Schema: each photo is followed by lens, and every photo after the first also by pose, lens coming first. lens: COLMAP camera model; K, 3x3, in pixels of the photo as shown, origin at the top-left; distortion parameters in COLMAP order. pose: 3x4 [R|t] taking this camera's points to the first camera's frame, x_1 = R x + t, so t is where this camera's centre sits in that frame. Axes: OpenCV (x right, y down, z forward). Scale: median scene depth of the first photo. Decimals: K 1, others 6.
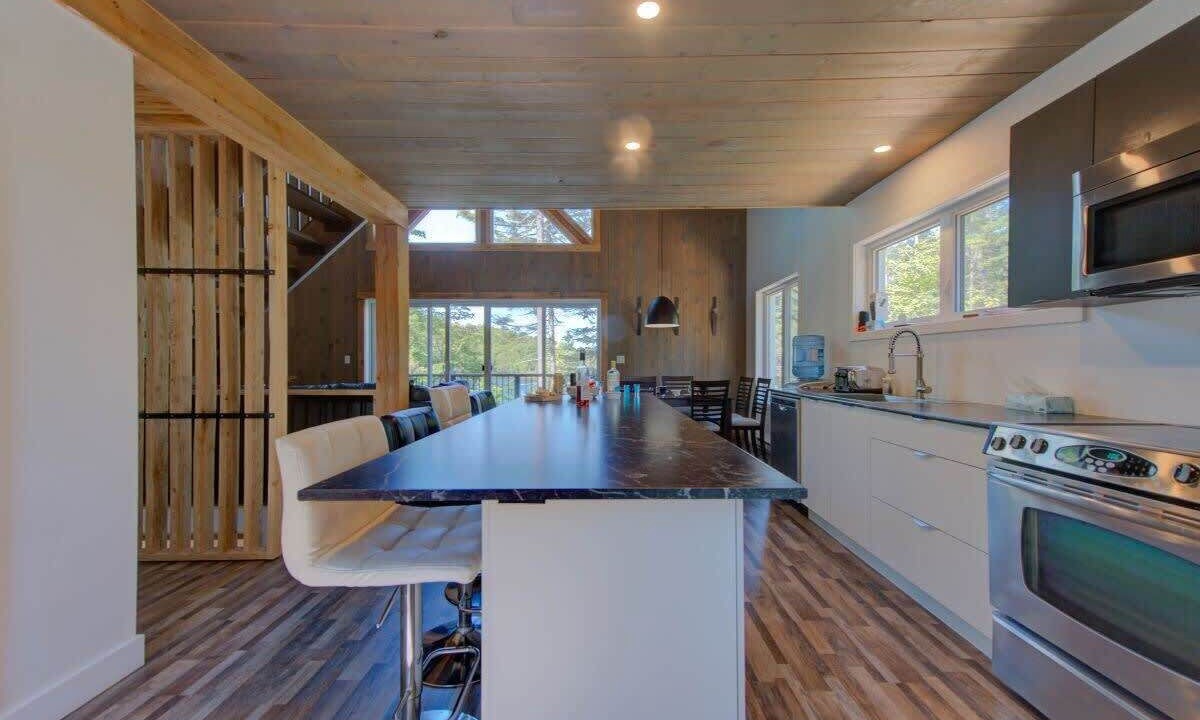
lens RADIAL K [[474.6, 0, 602.7], [0, 474.6, 366.4], [0, 0, 1]] dist [0.030380, -0.000236]
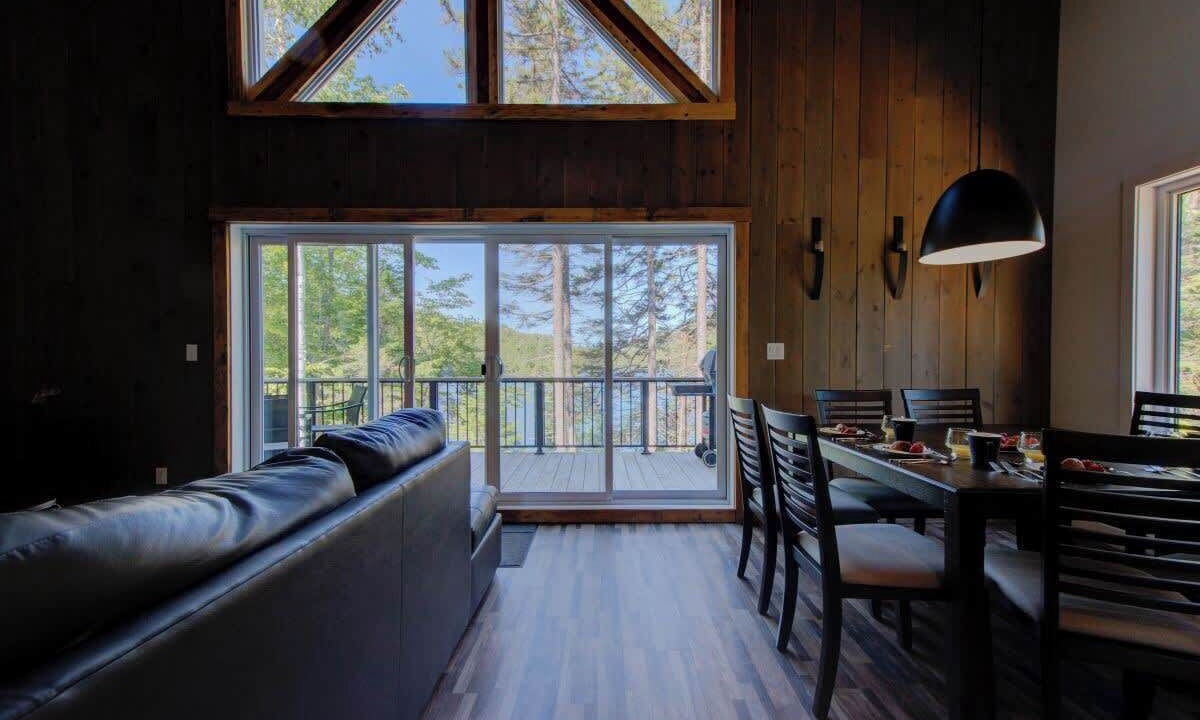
lens RADIAL K [[474.6, 0, 602.7], [0, 474.6, 366.4], [0, 0, 1]] dist [0.030380, -0.000236]
pose [[0.999998, -0.002232, 0.000004, -0.258057], [0.002232, 0.999994, 0.002462, -0.001839], [-0.000009, -0.002462, 0.999997, 1.024393]]
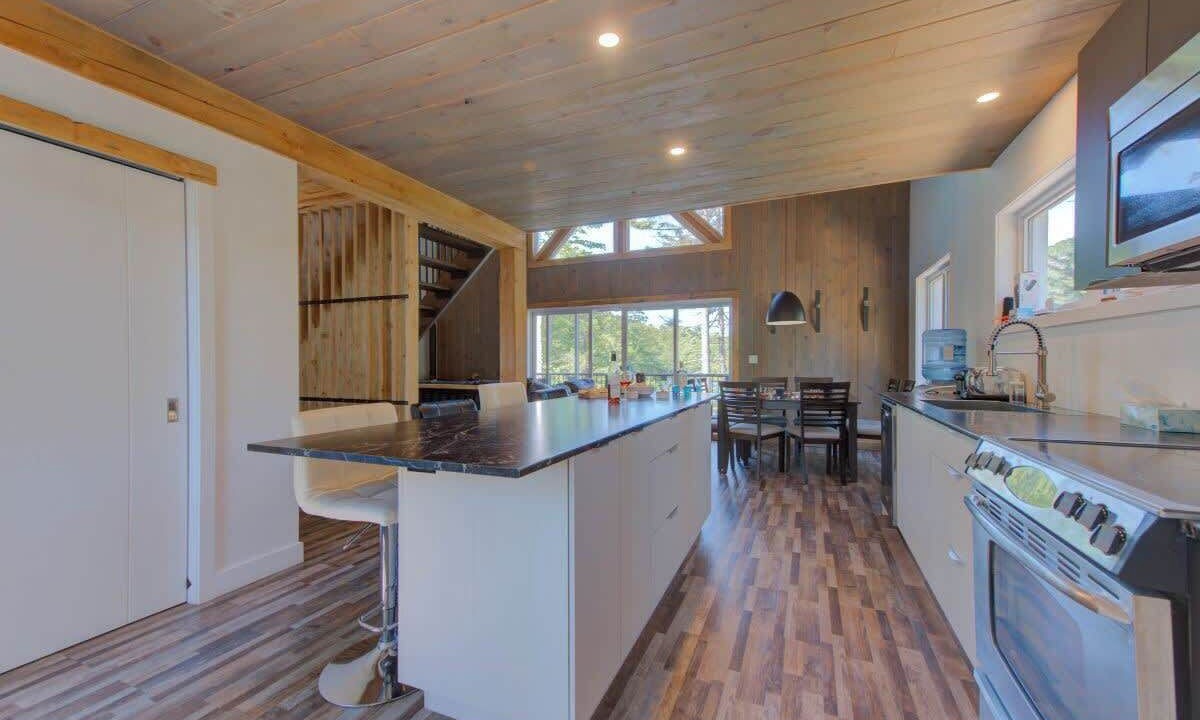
lens RADIAL K [[470.3, 0, 597.8], [0, 470.3, 366.3], [0, 0, 1]] dist [0.026913, -0.000064]
pose [[0.918319, 0.000887, -0.395840, 0.246234], [-0.000849, 1.000000, 0.000272, -0.000510], [0.395841, 0.000086, 0.918319, 0.001211]]
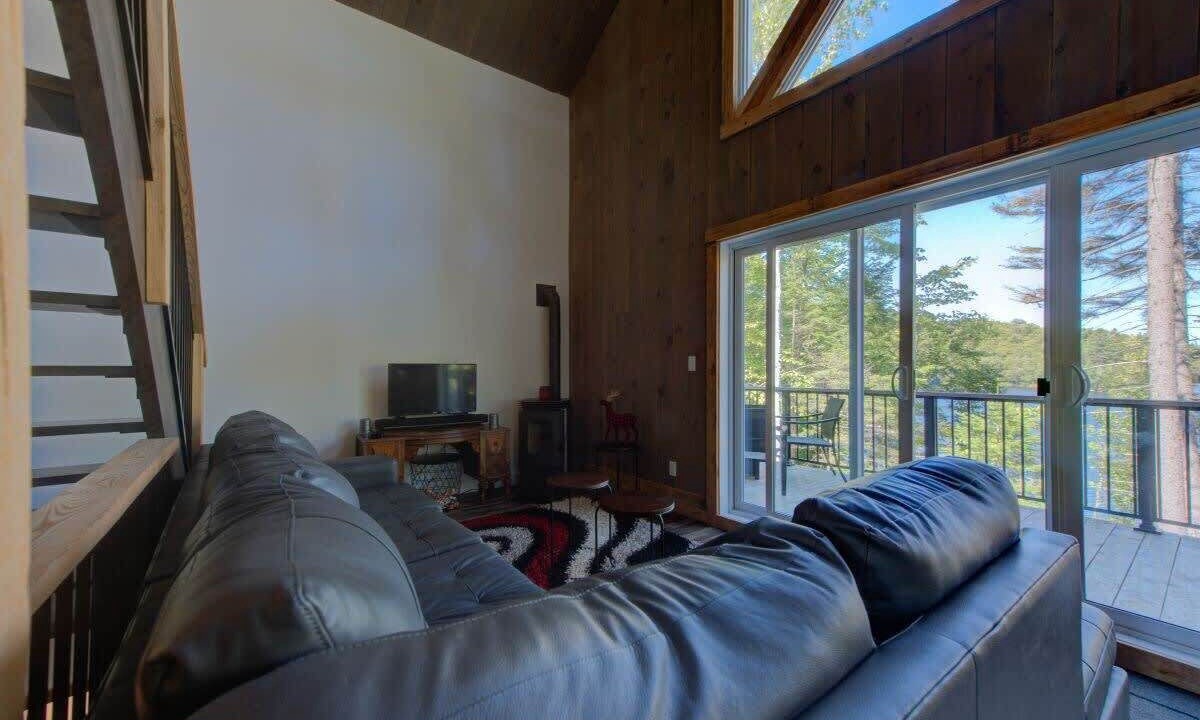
lens RADIAL K [[474.6, 0, 602.7], [0, 474.6, 366.4], [0, 0, 1]] dist [0.030380, -0.000236]
pose [[0.612546, -0.004472, -0.790422, -0.351935], [-0.005450, 0.999936, -0.009881, -0.010344], [0.790416, 0.010361, 0.612483, 1.172347]]
